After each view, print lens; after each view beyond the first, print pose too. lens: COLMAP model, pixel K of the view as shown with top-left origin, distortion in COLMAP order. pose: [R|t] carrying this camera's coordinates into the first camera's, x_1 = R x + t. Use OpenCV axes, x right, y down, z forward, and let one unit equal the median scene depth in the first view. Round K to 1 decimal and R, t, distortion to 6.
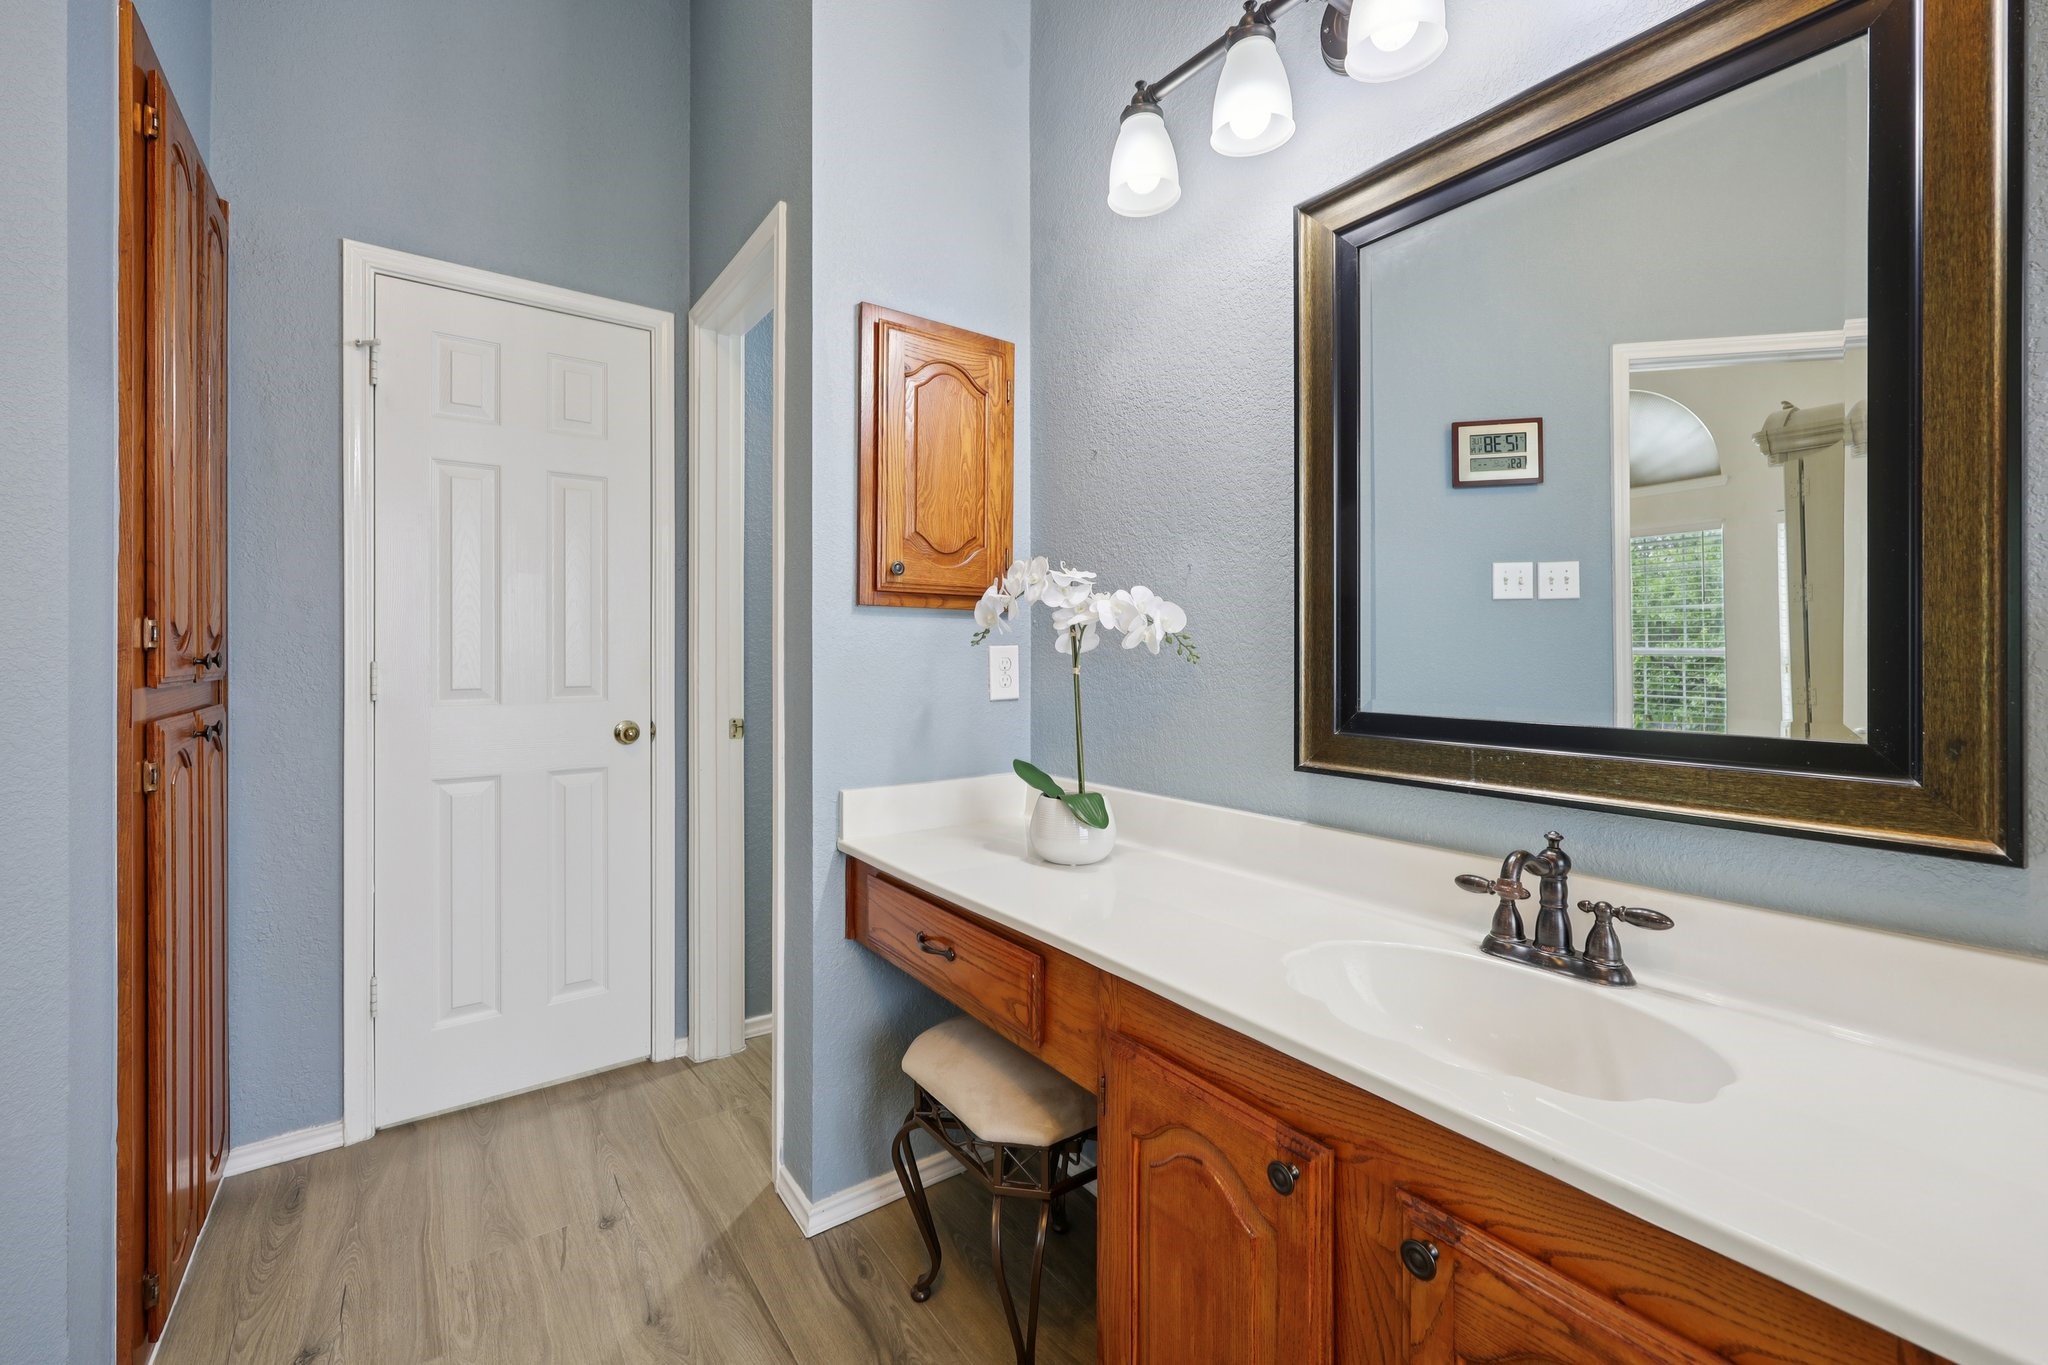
lens RADIAL K [[838.5, 0, 1021.3], [0, 838.5, 645.5], [0, 0, 1]] dist [0.003376, 0.000198]
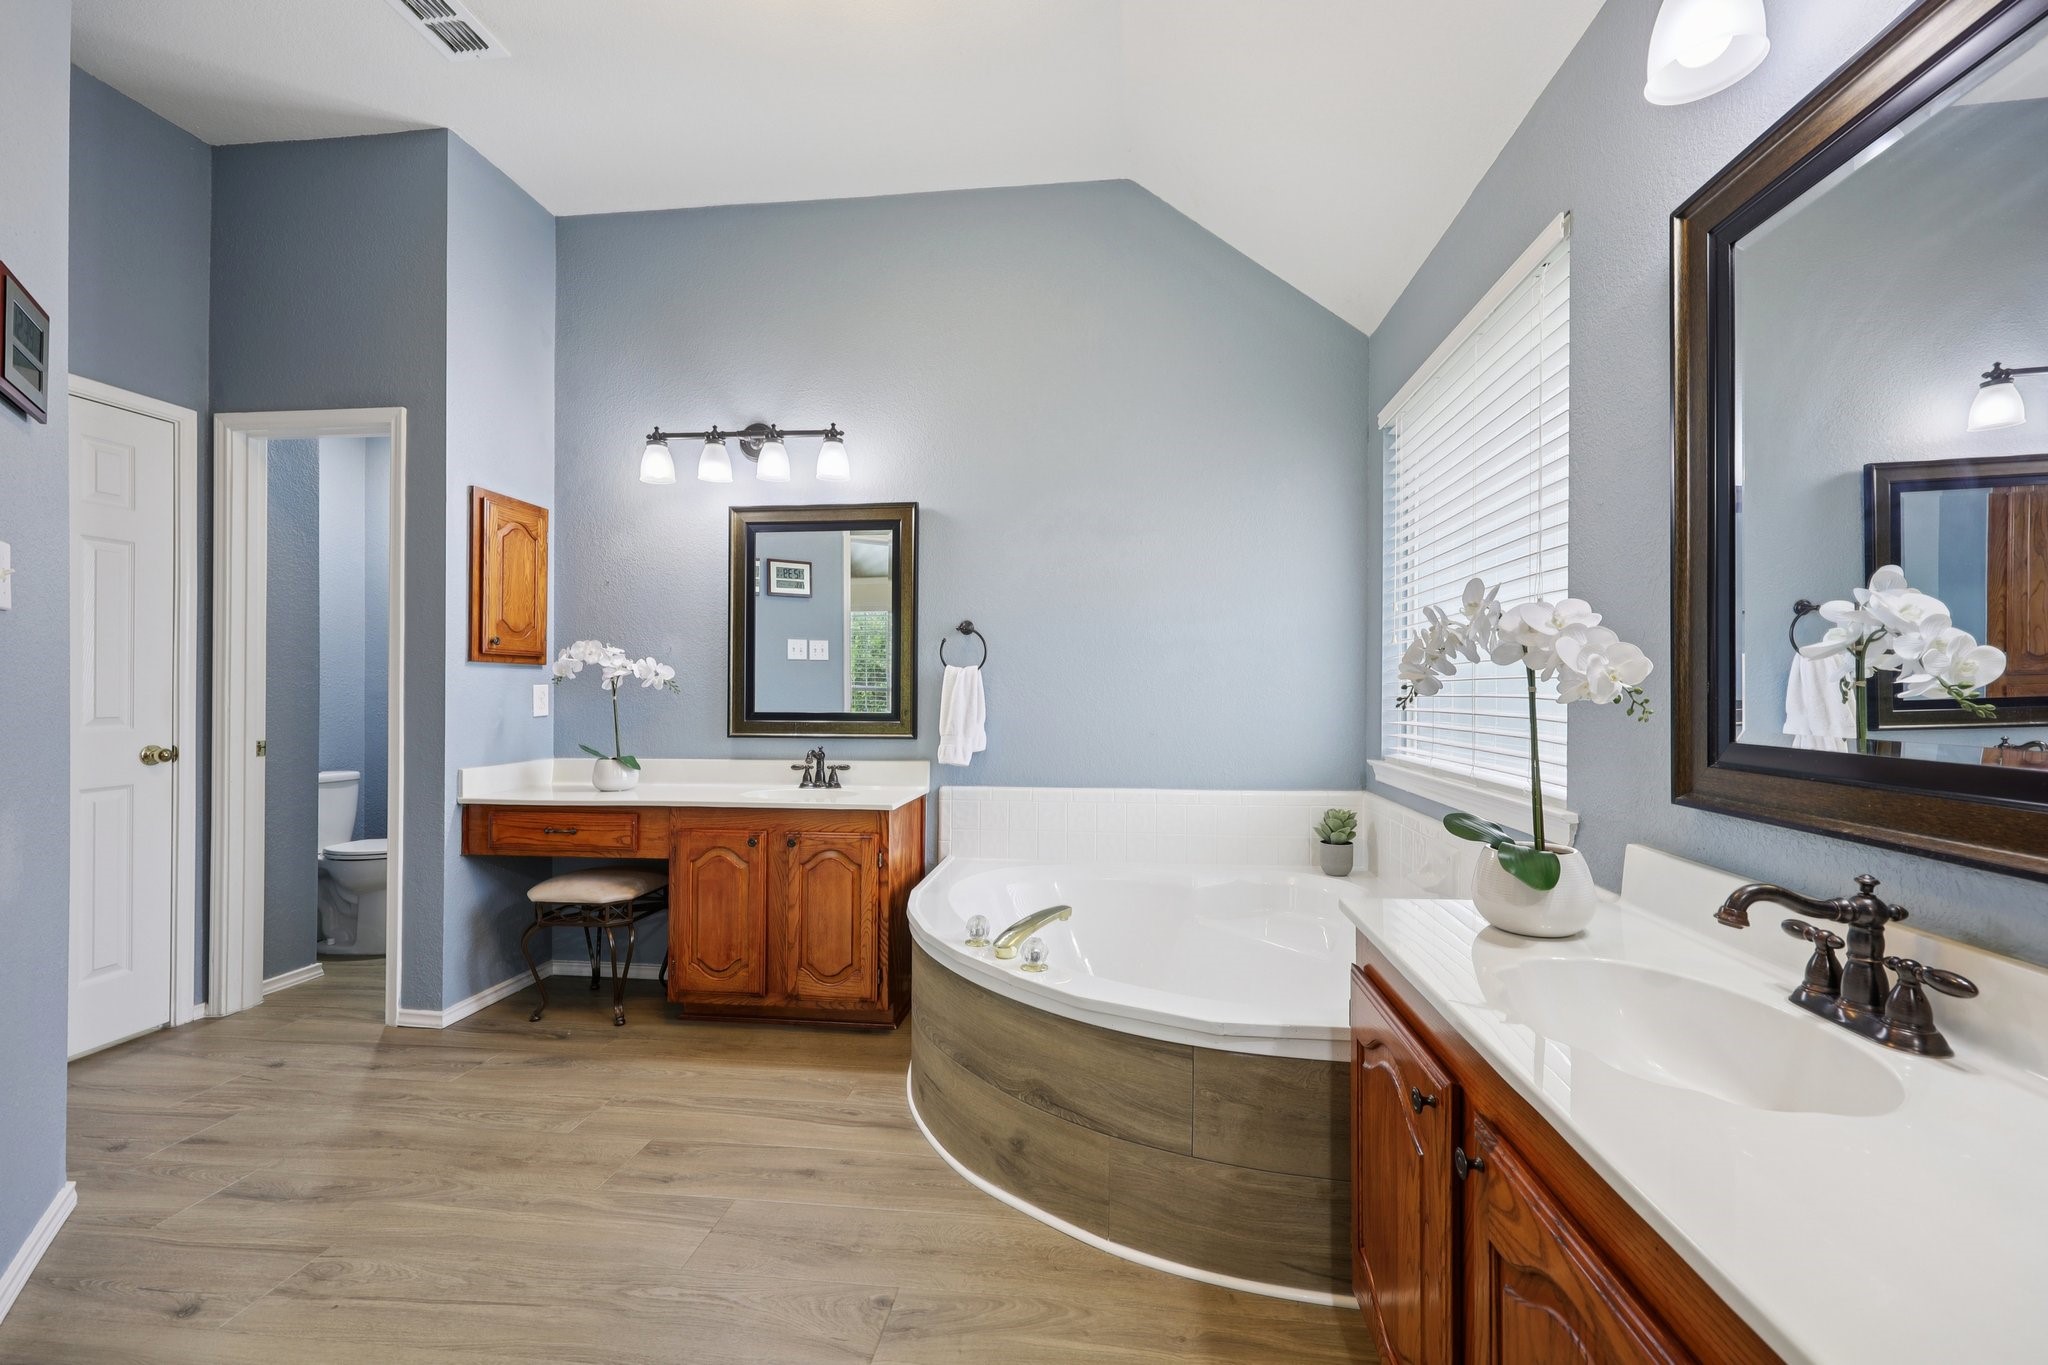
lens RADIAL K [[838.5, 0, 1018.9], [0, 838.5, 692.9], [0, 0, 1]] dist [0.003376, 0.000198]
pose [[0.690507, -0.002624, 0.723321, -0.729290], [-0.006144, 0.999936, 0.009493, -0.007241], [-0.723300, -0.010999, 0.690446, -1.105734]]
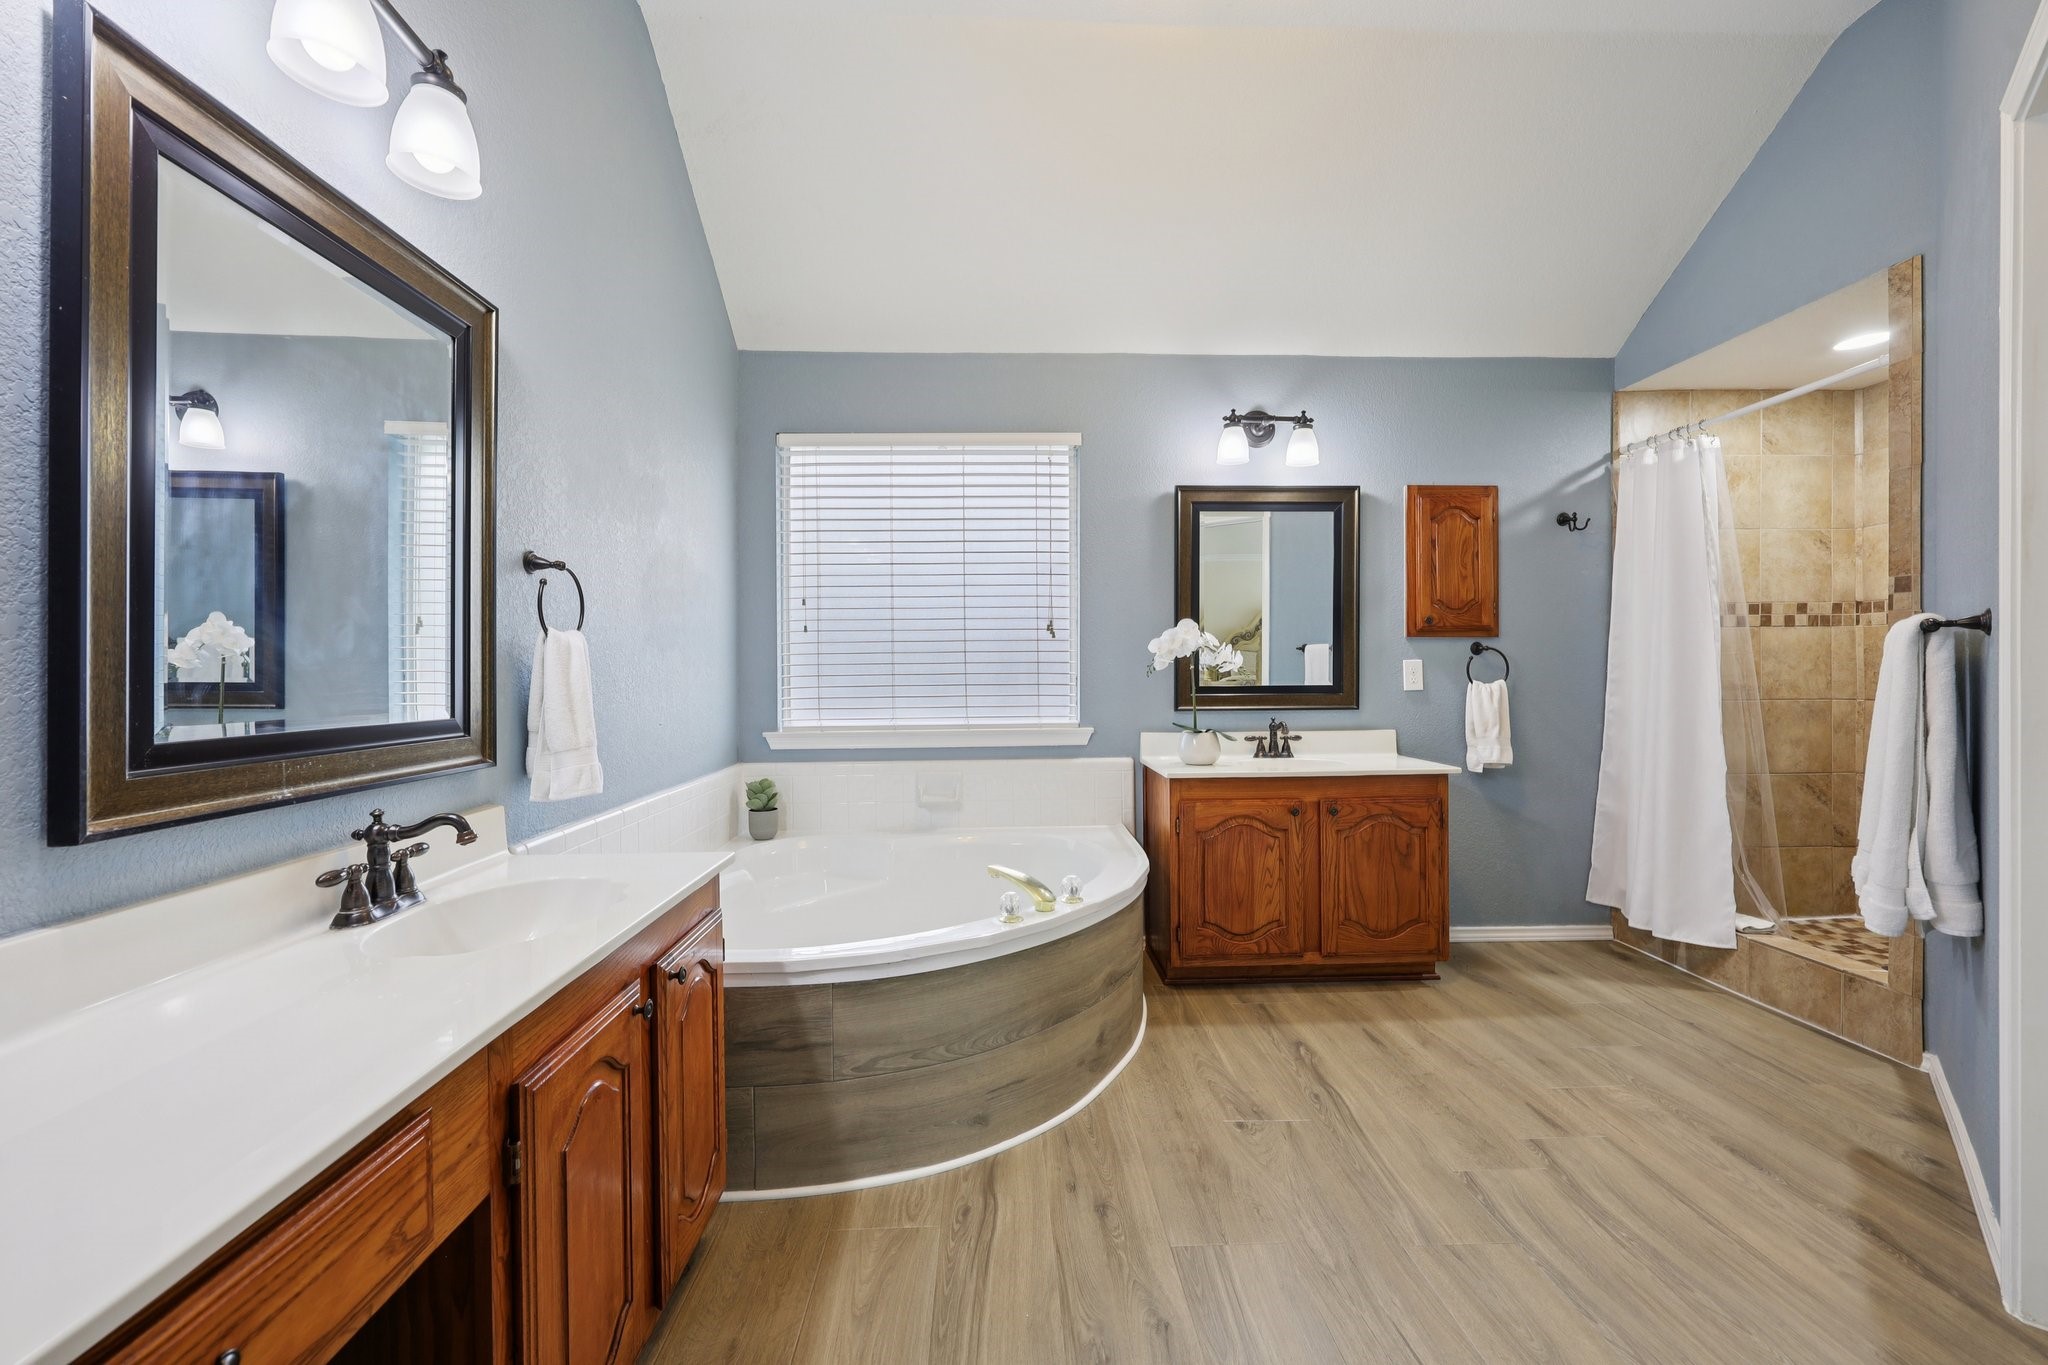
lens RADIAL K [[838.5, 0, 1027.0], [0, 838.5, 671.3], [0, 0, 1]] dist [0.003376, 0.000198]
pose [[0.555790, -0.007311, 0.831291, -1.703086], [-0.003779, 0.999929, 0.011321, 0.004631], [-0.831314, -0.009434, 0.555723, -0.015541]]
